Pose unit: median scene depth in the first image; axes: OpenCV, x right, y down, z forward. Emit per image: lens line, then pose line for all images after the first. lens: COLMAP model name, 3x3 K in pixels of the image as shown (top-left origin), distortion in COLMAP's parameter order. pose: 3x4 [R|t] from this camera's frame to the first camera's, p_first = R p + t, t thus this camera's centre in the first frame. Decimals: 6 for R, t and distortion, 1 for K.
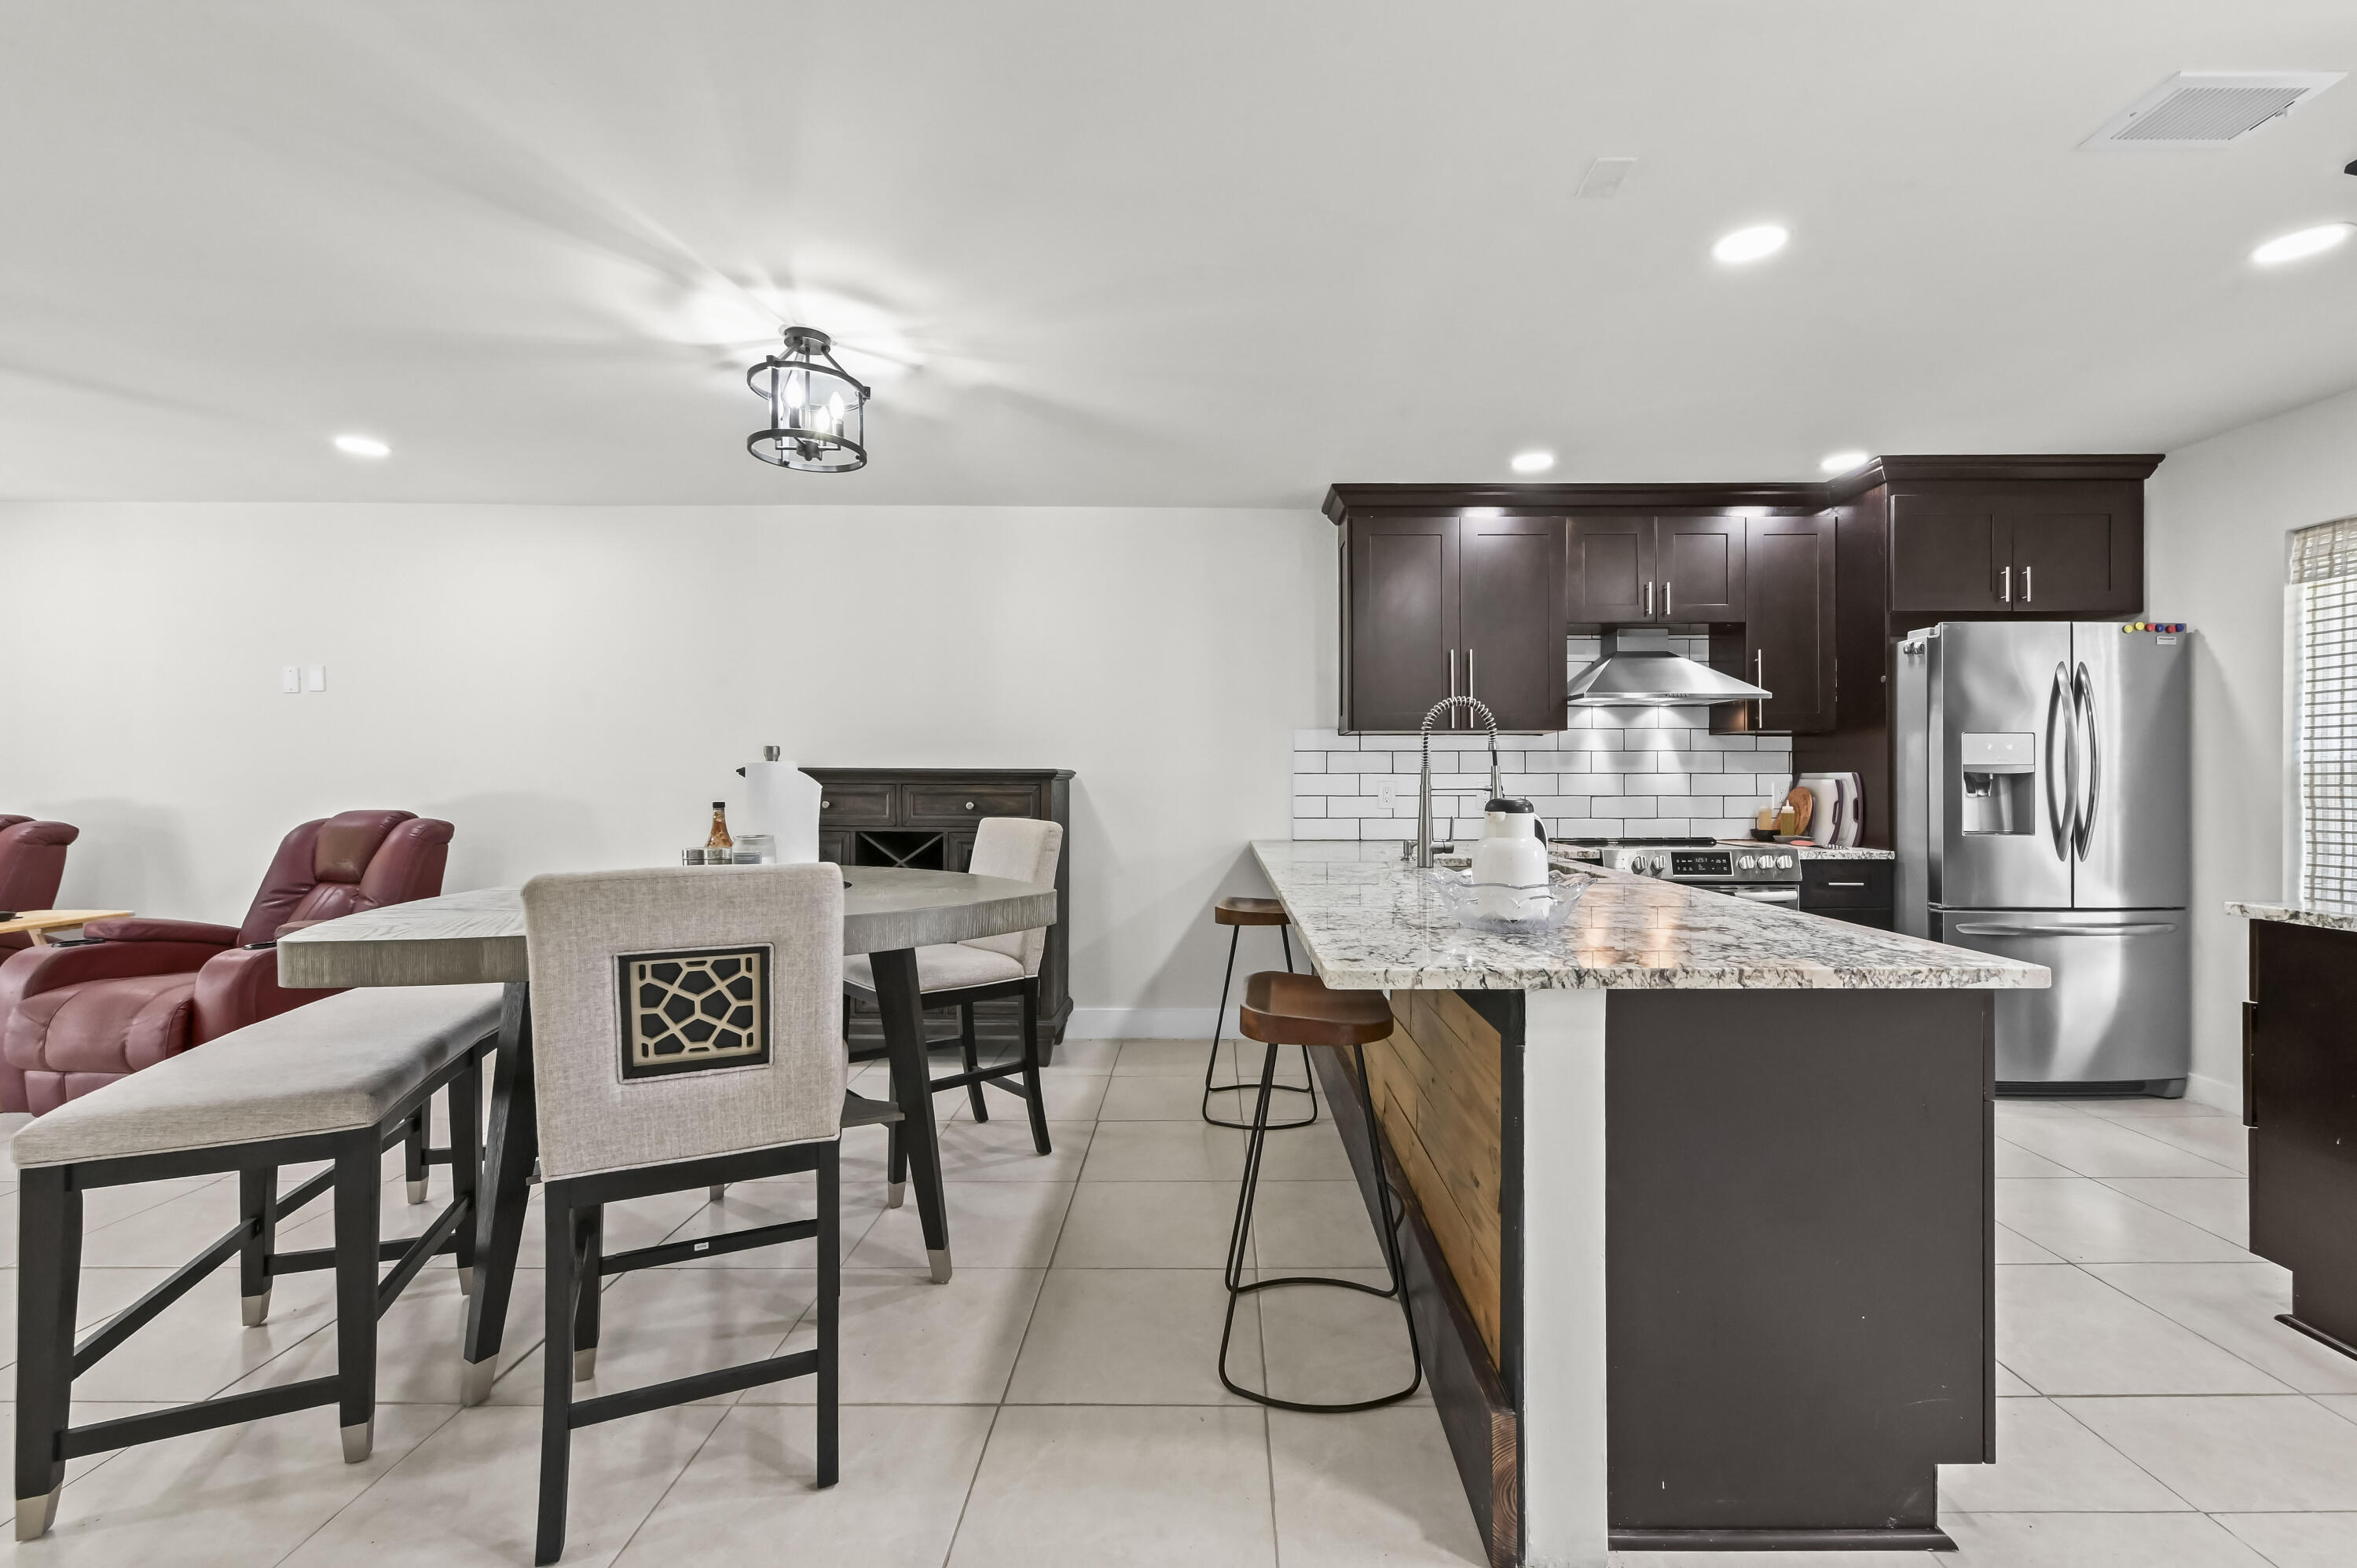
lens RADIAL K [[957.5, 0, 1225.6], [0, 957.5, 783.6], [0, 0, 1]] dist [0.000780, 0.000860]
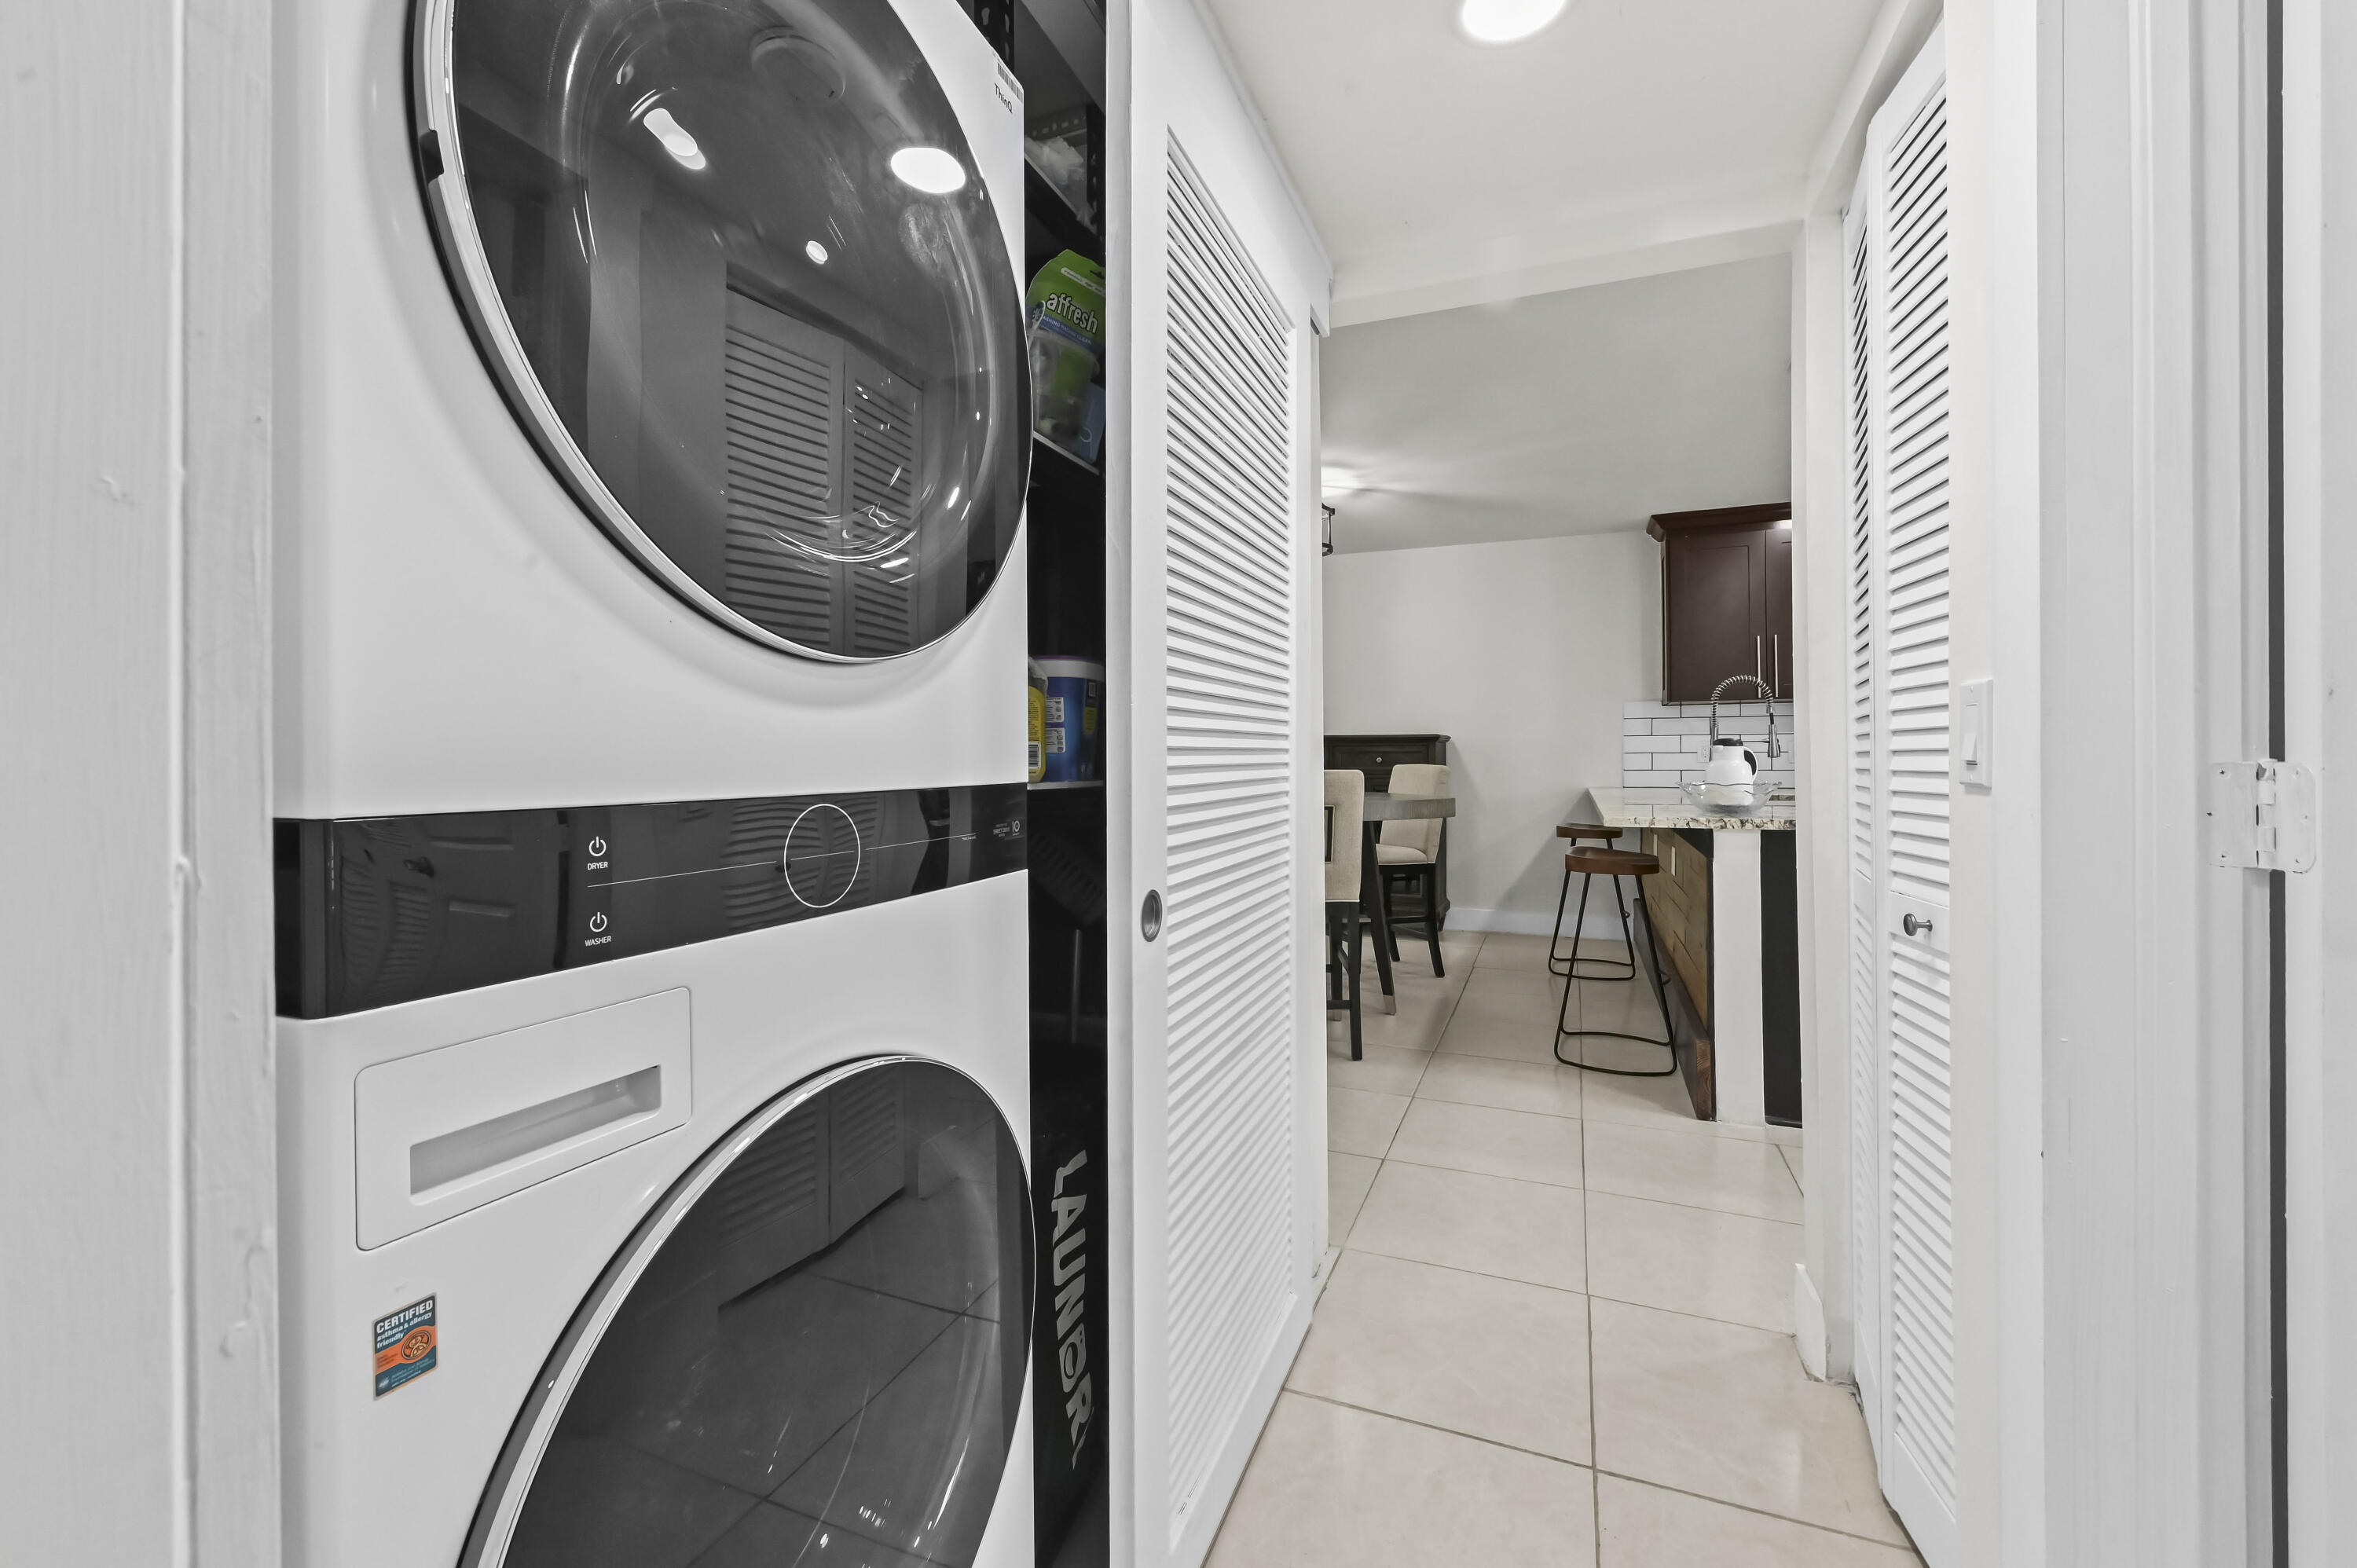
lens RADIAL K [[957.5, 0, 1189.9], [0, 957.5, 742.8], [0, 0, 1]] dist [0.000780, 0.000860]
pose [[0.924484, -0.008282, -0.381131, 0.027222], [0.000411, 0.999785, -0.020728, 0.030446], [0.381220, 0.019006, 0.924289, -0.513336]]
